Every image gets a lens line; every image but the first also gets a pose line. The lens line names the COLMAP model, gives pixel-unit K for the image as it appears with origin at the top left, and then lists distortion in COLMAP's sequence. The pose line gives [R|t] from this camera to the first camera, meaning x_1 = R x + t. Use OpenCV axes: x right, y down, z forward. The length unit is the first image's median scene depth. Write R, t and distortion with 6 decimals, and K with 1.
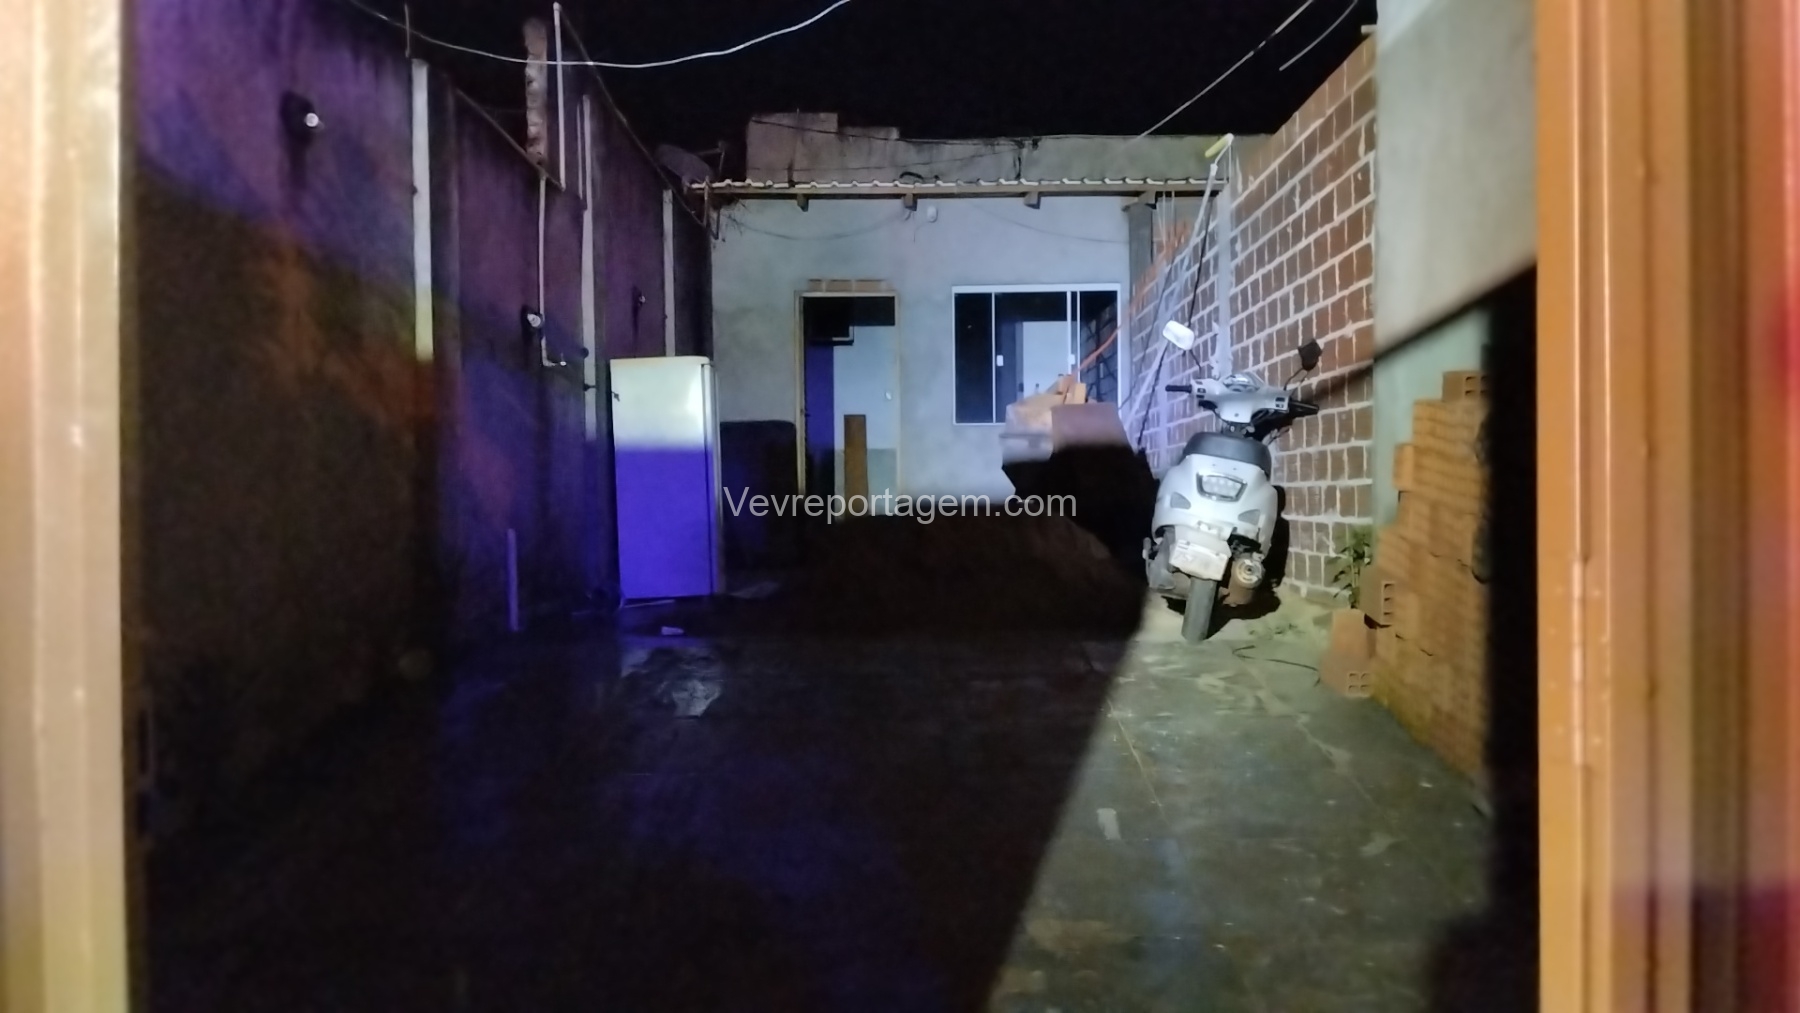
lens RADIAL K [[1408.3, 0, 900.0], [0, 1408.3, 506.5], [0, 0, 1]] dist [0.041469, 0.001097]
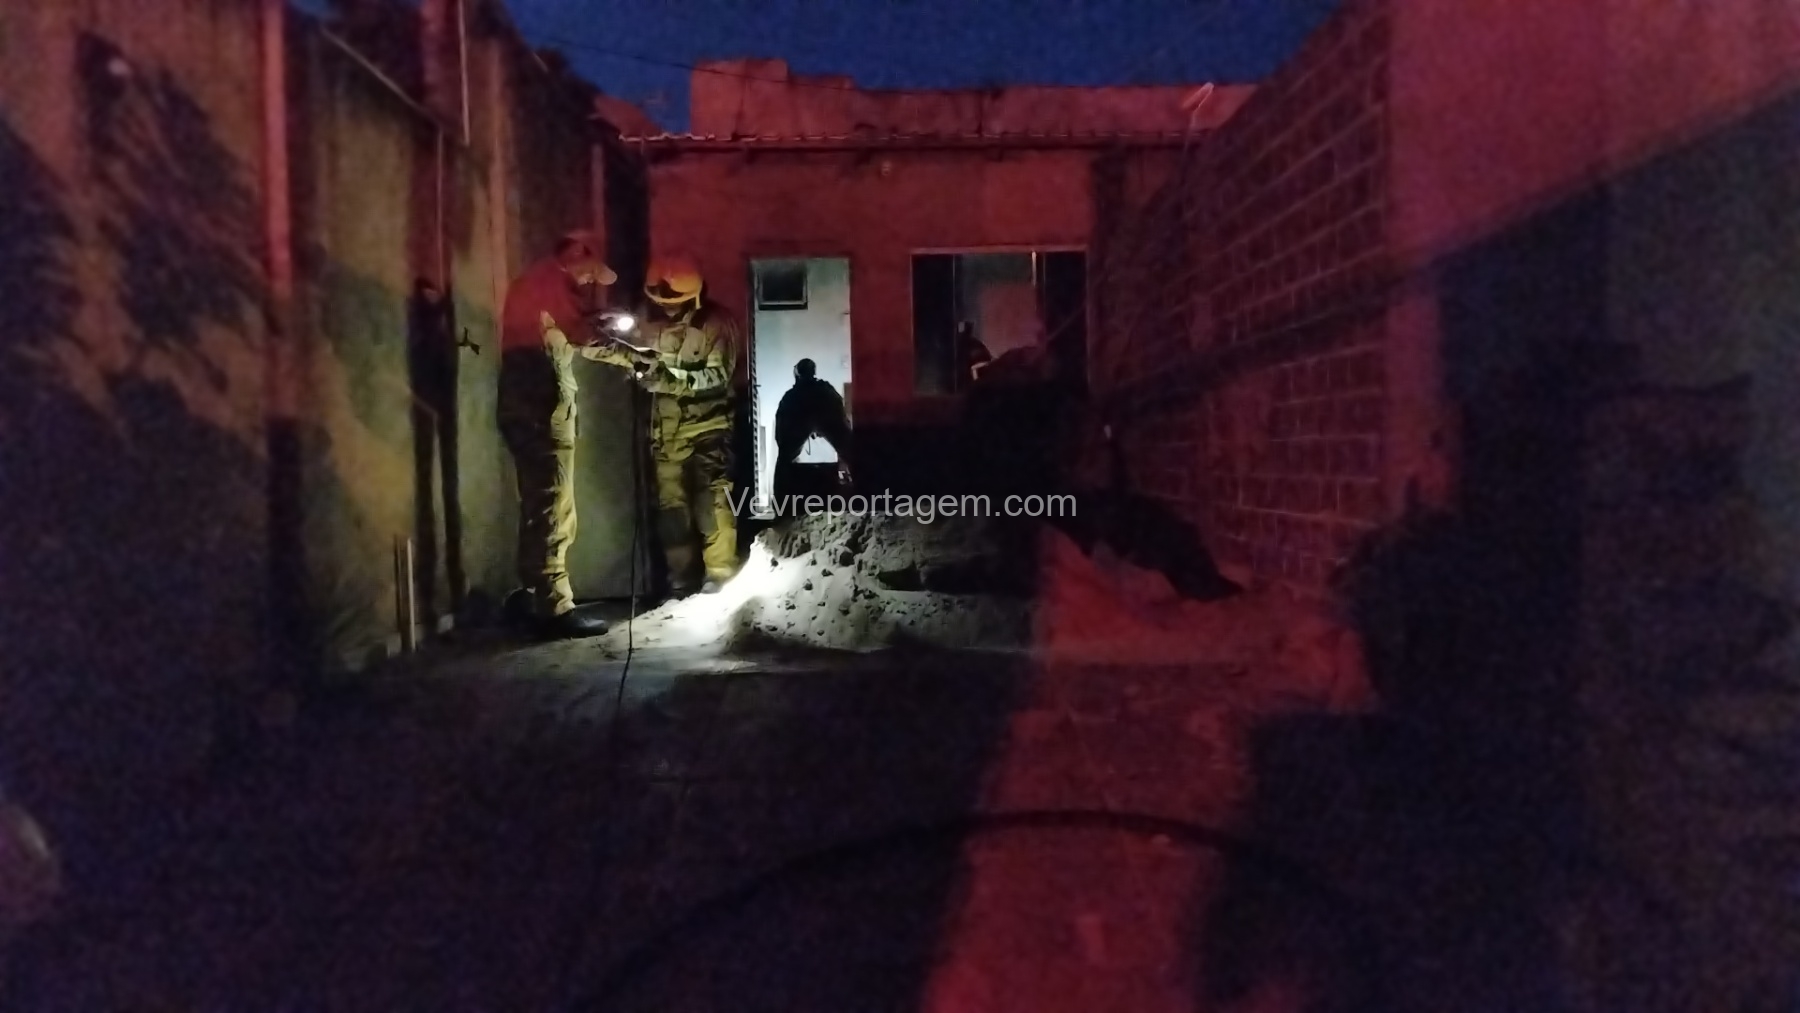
lens RADIAL K [[1332.5, 0, 900.0], [0, 1332.5, 506.5], [0, 0, 1]] dist [0.001250, -0.000899]
pose [[0.999748, -0.007658, 0.021118, 0.015450], [0.006617, 0.998781, 0.048906, -0.040263], [-0.021467, -0.048754, 0.998580, 0.160534]]
